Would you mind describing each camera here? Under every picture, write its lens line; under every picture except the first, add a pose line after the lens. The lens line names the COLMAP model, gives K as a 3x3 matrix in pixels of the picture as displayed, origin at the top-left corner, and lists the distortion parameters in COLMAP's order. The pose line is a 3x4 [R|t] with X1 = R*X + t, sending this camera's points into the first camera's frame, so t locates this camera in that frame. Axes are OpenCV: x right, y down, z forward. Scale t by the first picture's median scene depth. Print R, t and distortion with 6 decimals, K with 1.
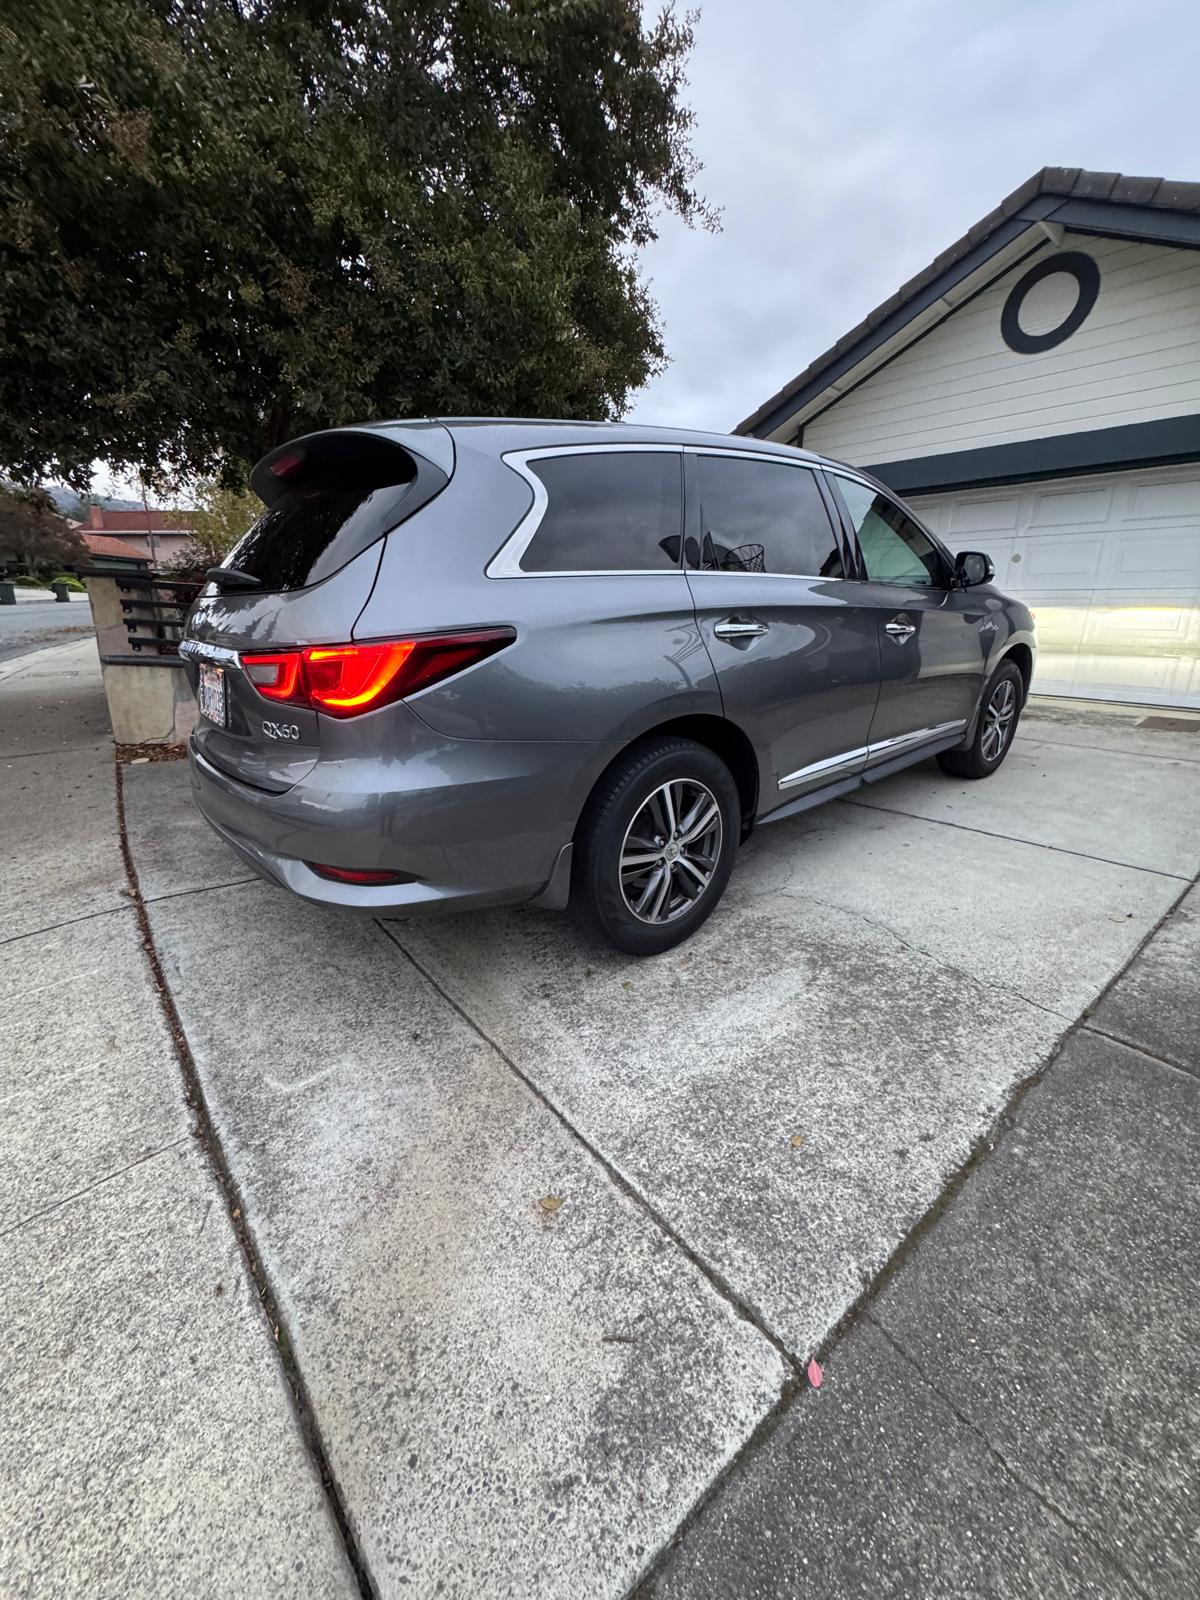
lens RADIAL K [[639.2, 0, 600.0], [0, 639.2, 800.0], [0, 0, 1]] dist [-0.000286, -0.002457]
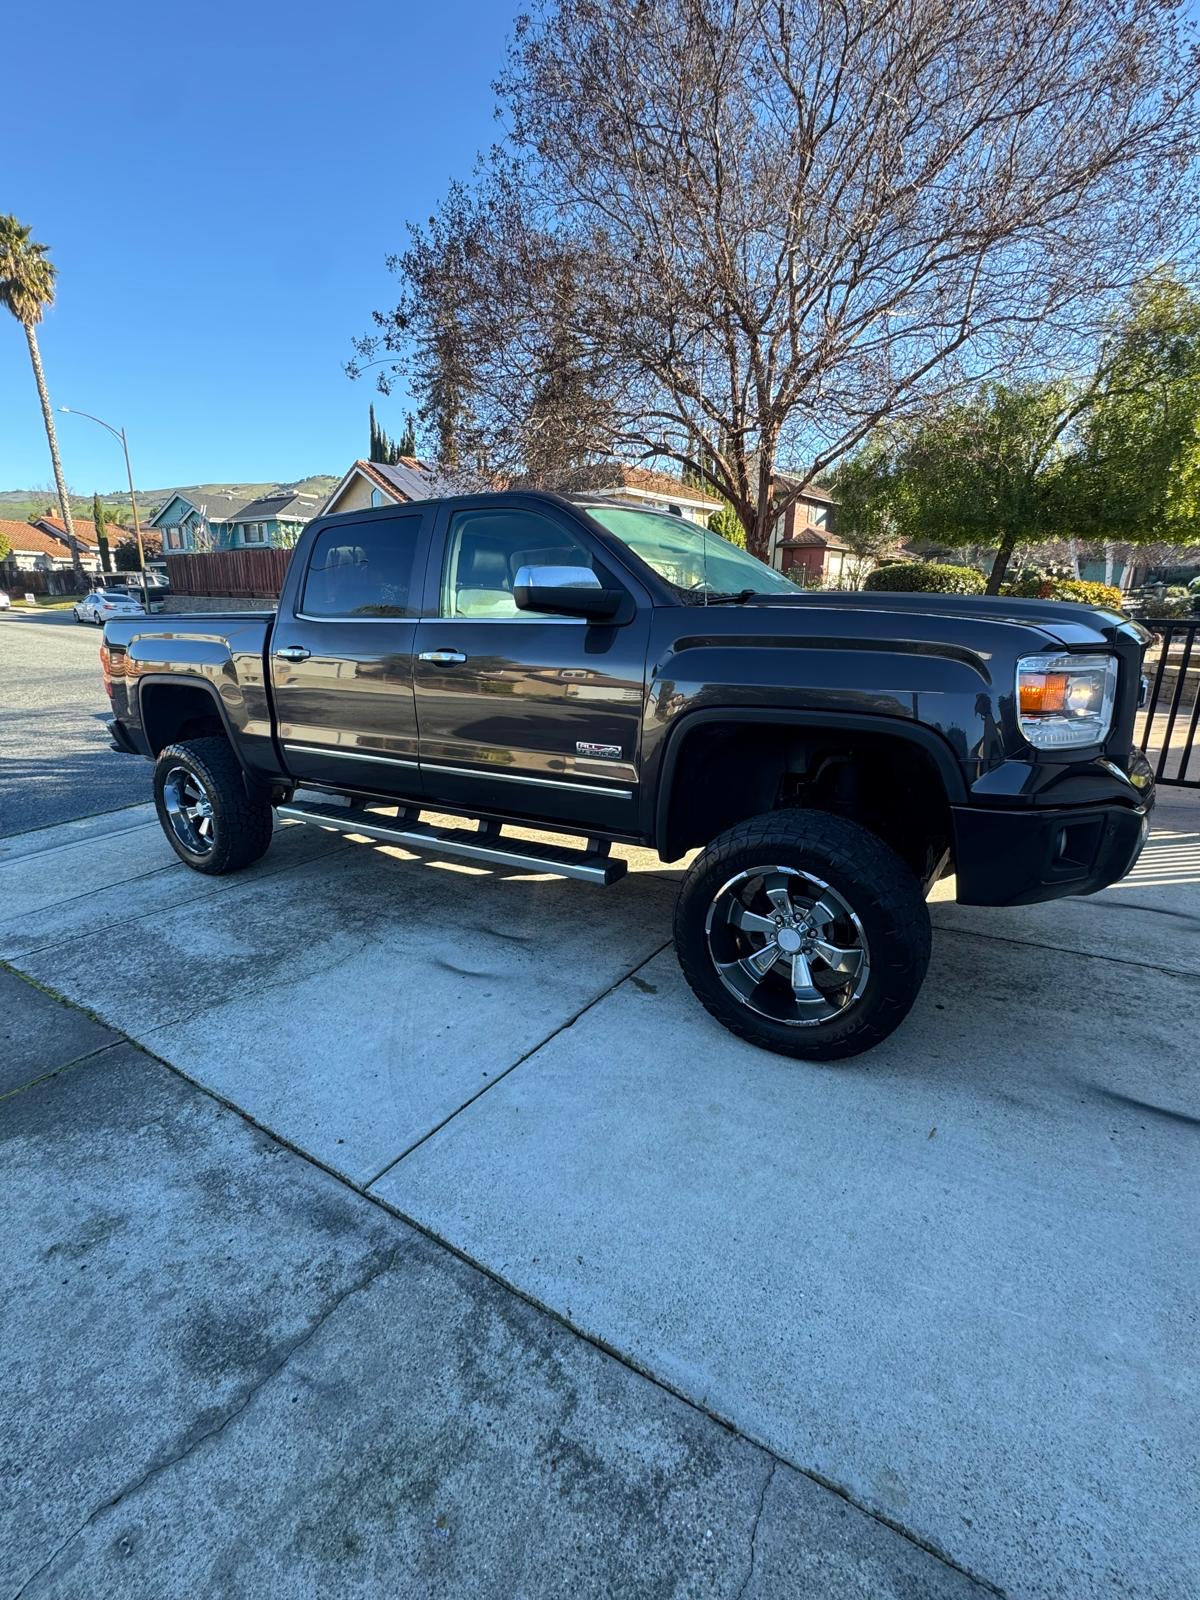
lens RADIAL K [[723.6, 0, 600.0], [0, 723.6, 800.0], [0, 0, 1]] dist [0.002131, 0.000142]
pose [[0.289234, 0.250557, -0.923886, 2.666565], [-0.275094, 0.946181, 0.170482, -0.757923], [0.916879, 0.204847, 0.342594, 1.476552]]
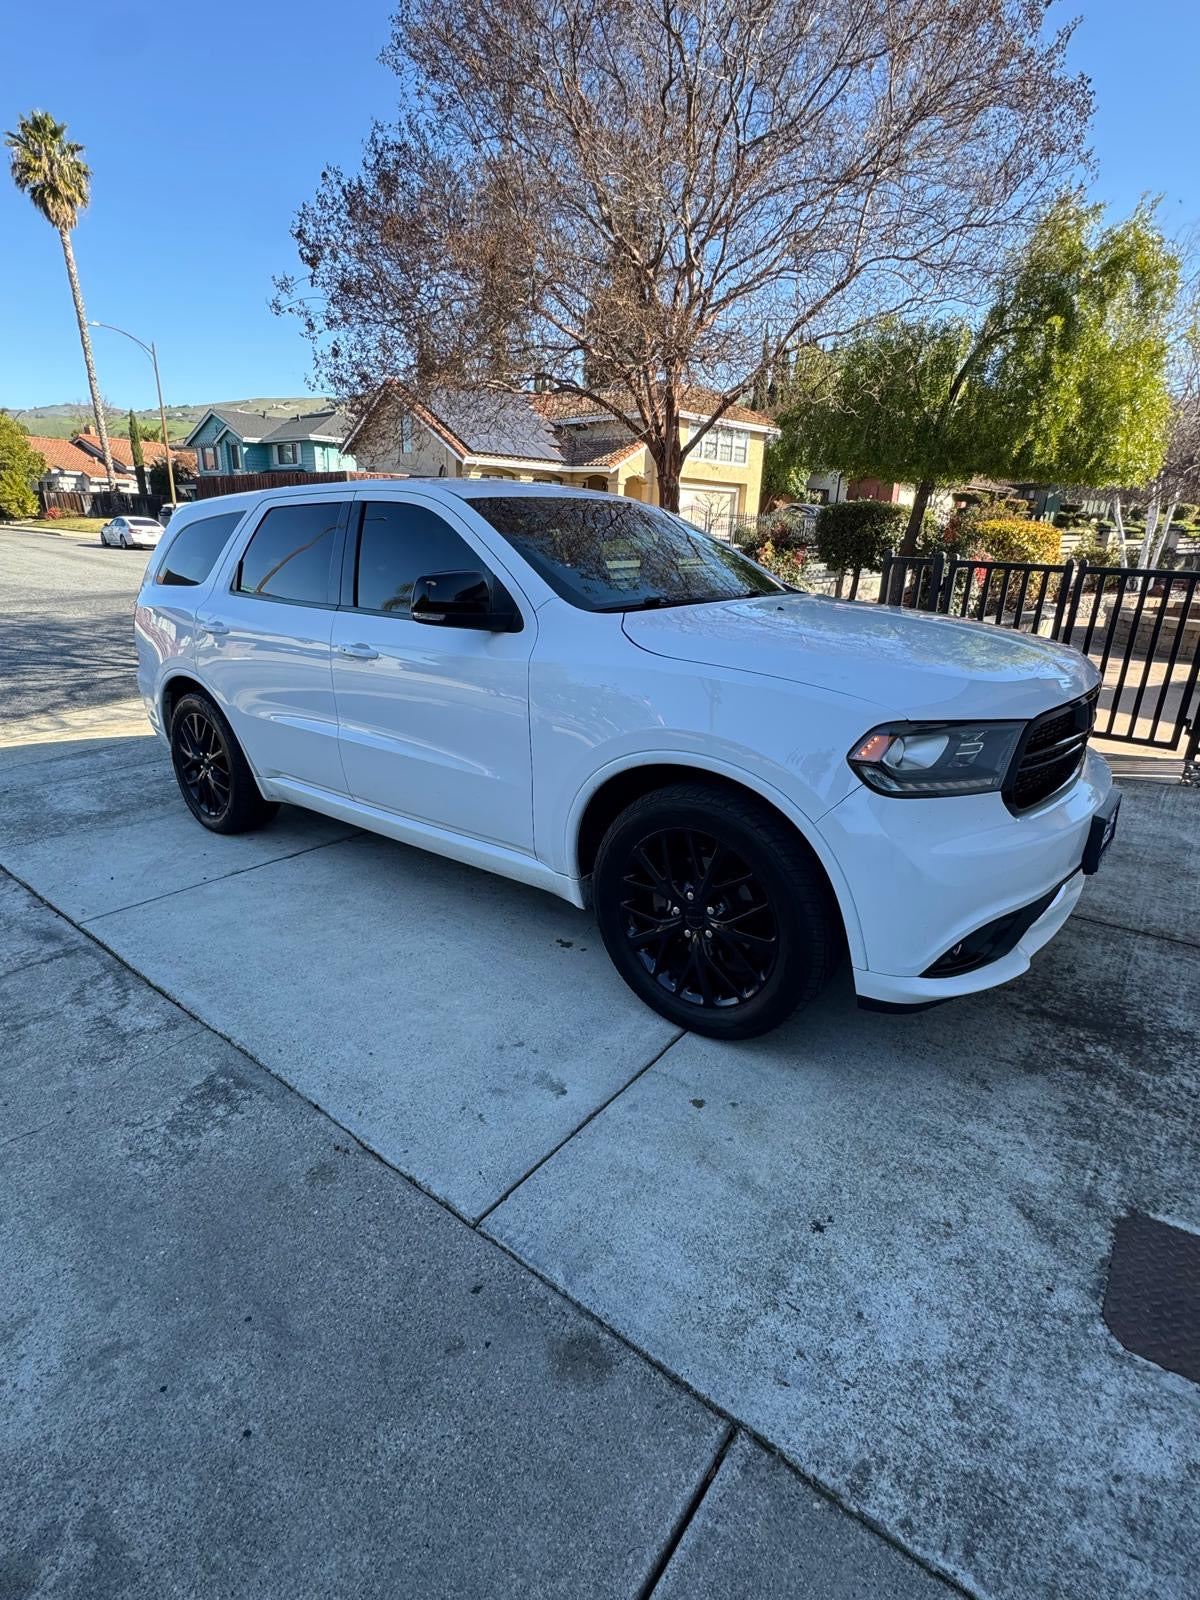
lens RADIAL K [[778.6, 0, 599.8], [0, 778.6, 808.4], [0, 0, 1]] dist [-0.004266, -0.001087]
pose [[0.204985, 0.327435, -0.922371, 3.610084], [-0.299934, 0.918058, 0.259248, -1.009703], [0.931677, 0.223508, 0.286396, 2.285616]]
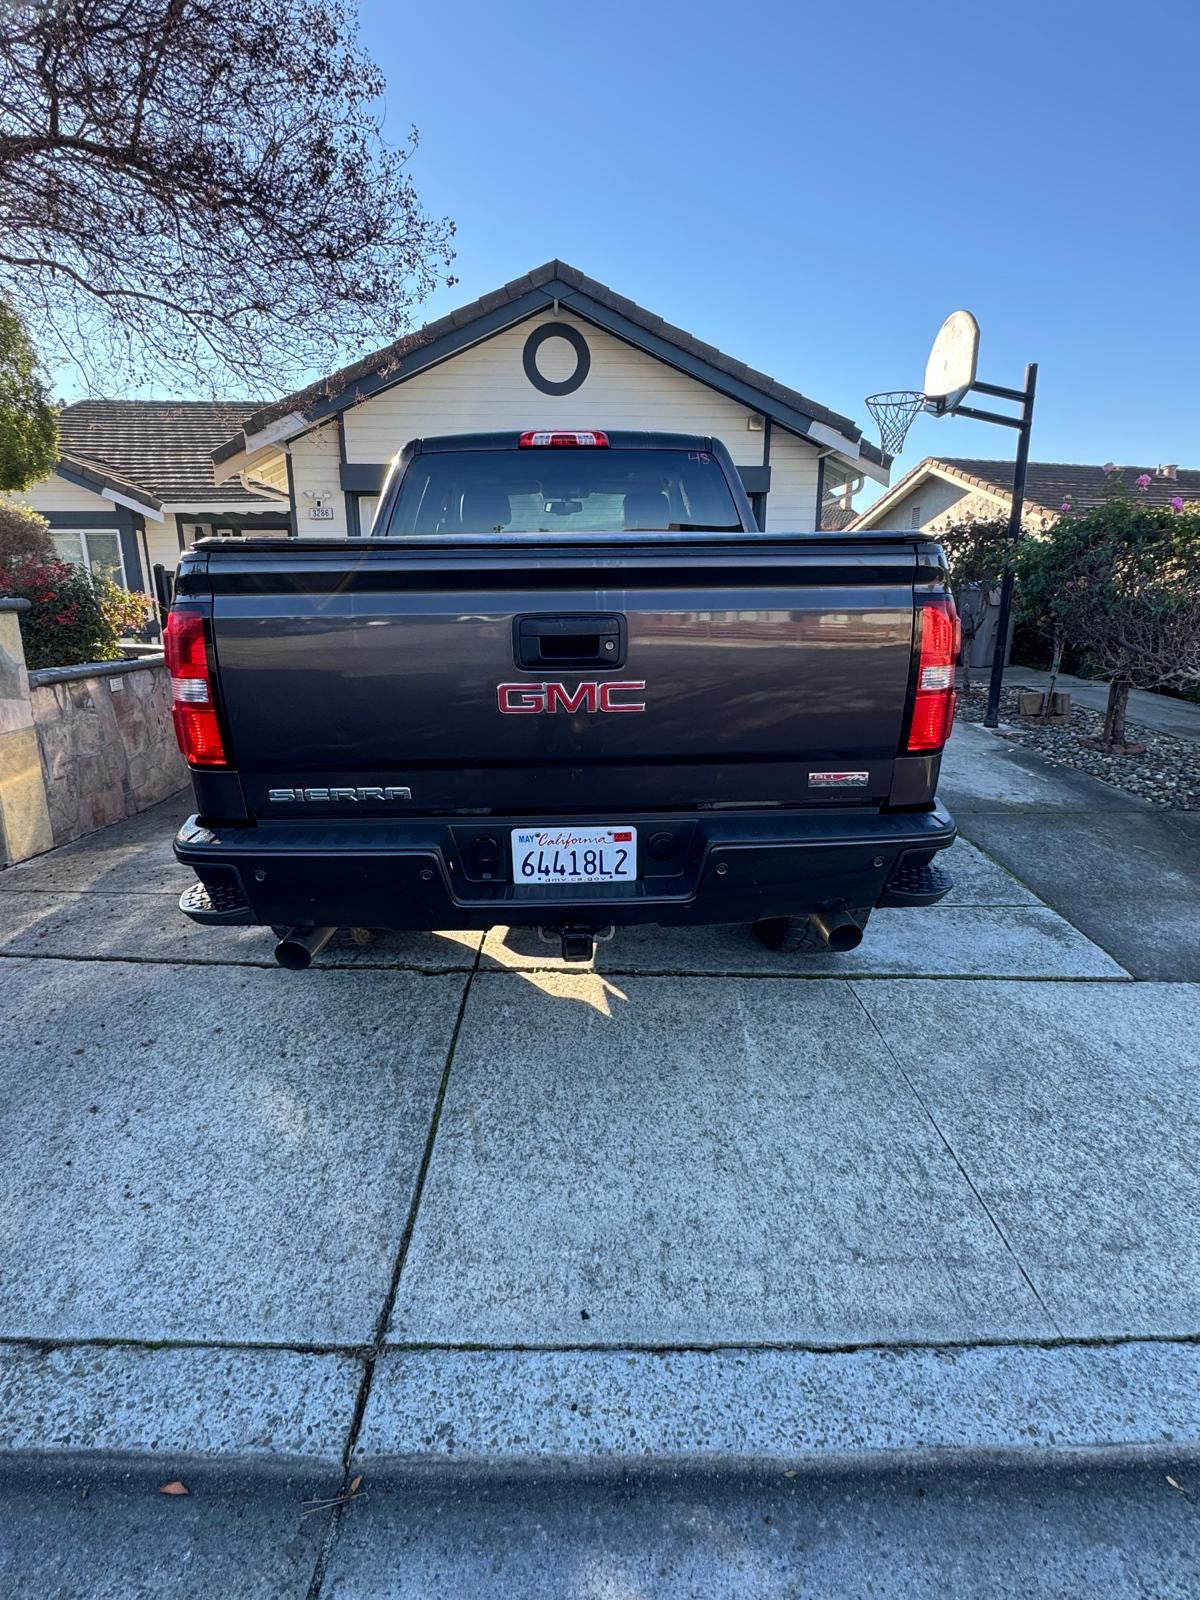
lens RADIAL K [[806.8, 0, 608.1], [0, 806.8, 799.9], [0, 0, 1]] dist [-0.002278, -0.000470]
pose [[0.610649, -0.214569, 0.762278, -2.337059], [0.231917, 0.968844, 0.086929, -0.220132], [-0.757180, 0.123702, 0.641386, 0.083817]]
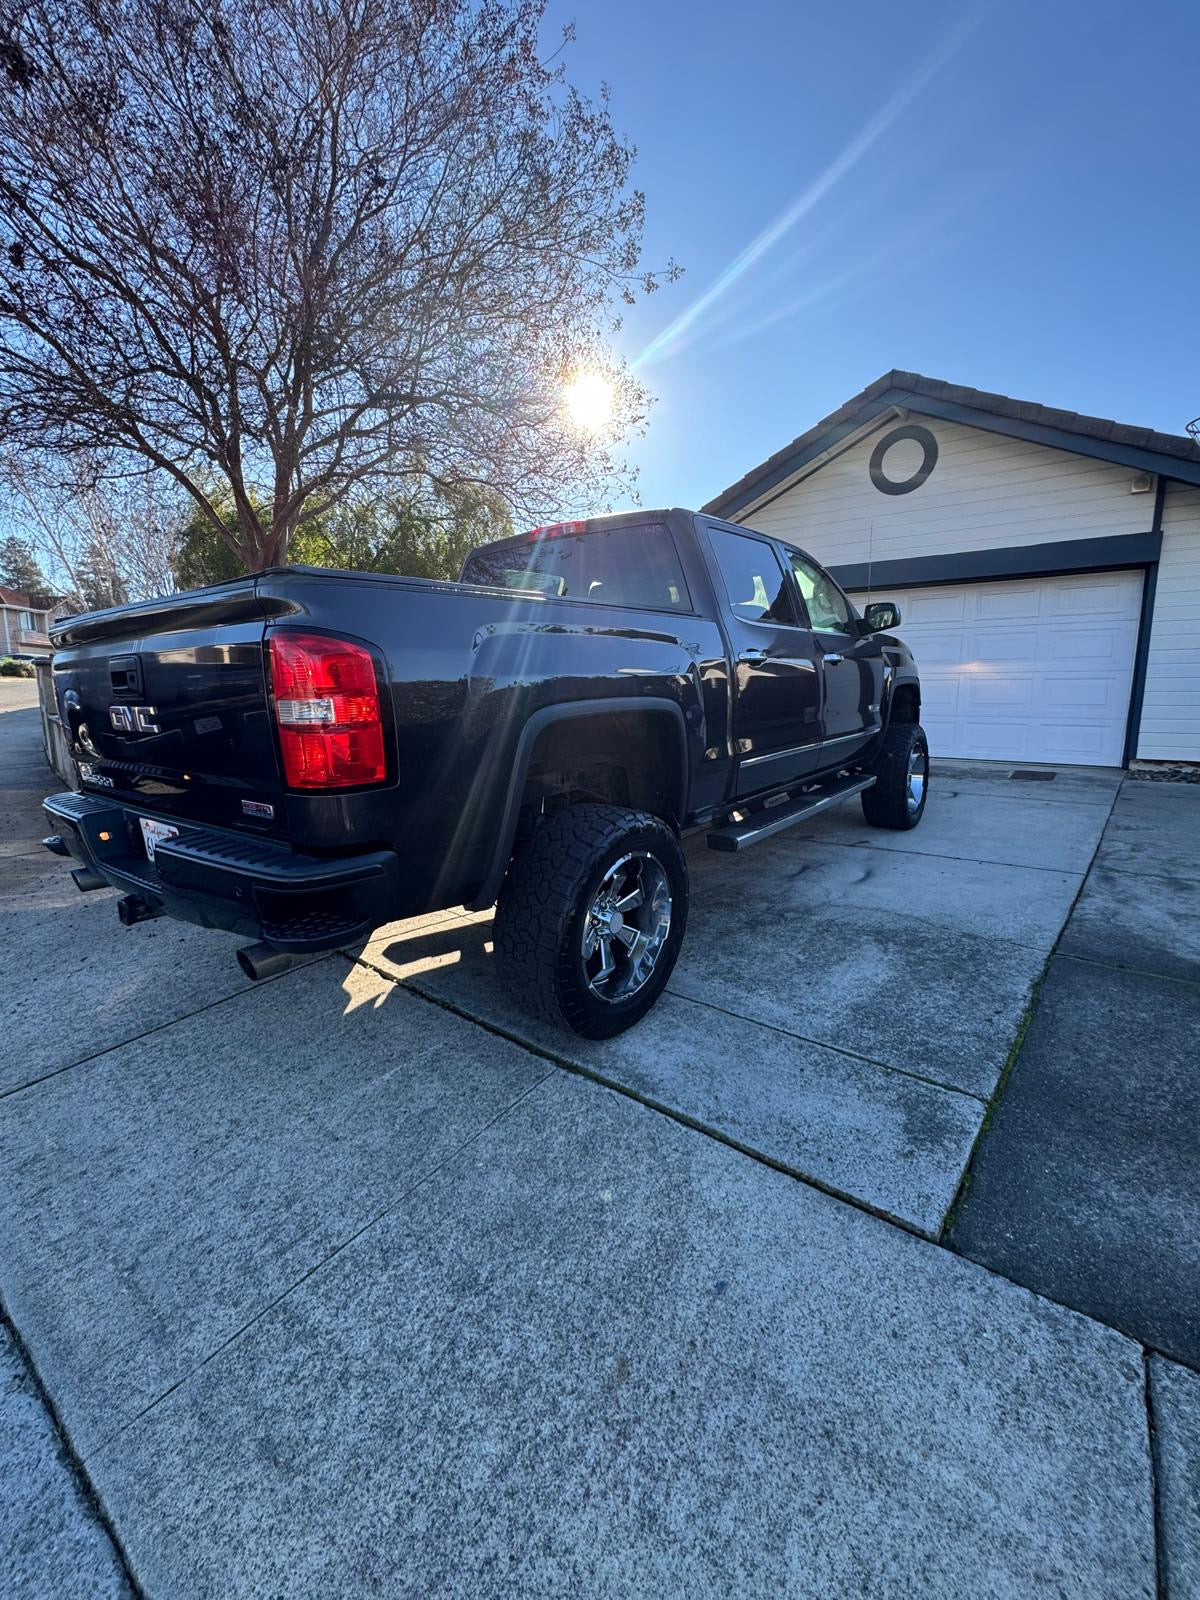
lens RADIAL K [[688.8, 0, 600.0], [0, 688.8, 800.0], [0, 0, 1]] dist [-0.002267, -0.001028]
pose [[0.979217, -0.045977, 0.197537, -0.787536], [0.070325, 0.990512, -0.118066, 0.108343], [-0.190234, 0.129504, 0.973160, -0.589245]]
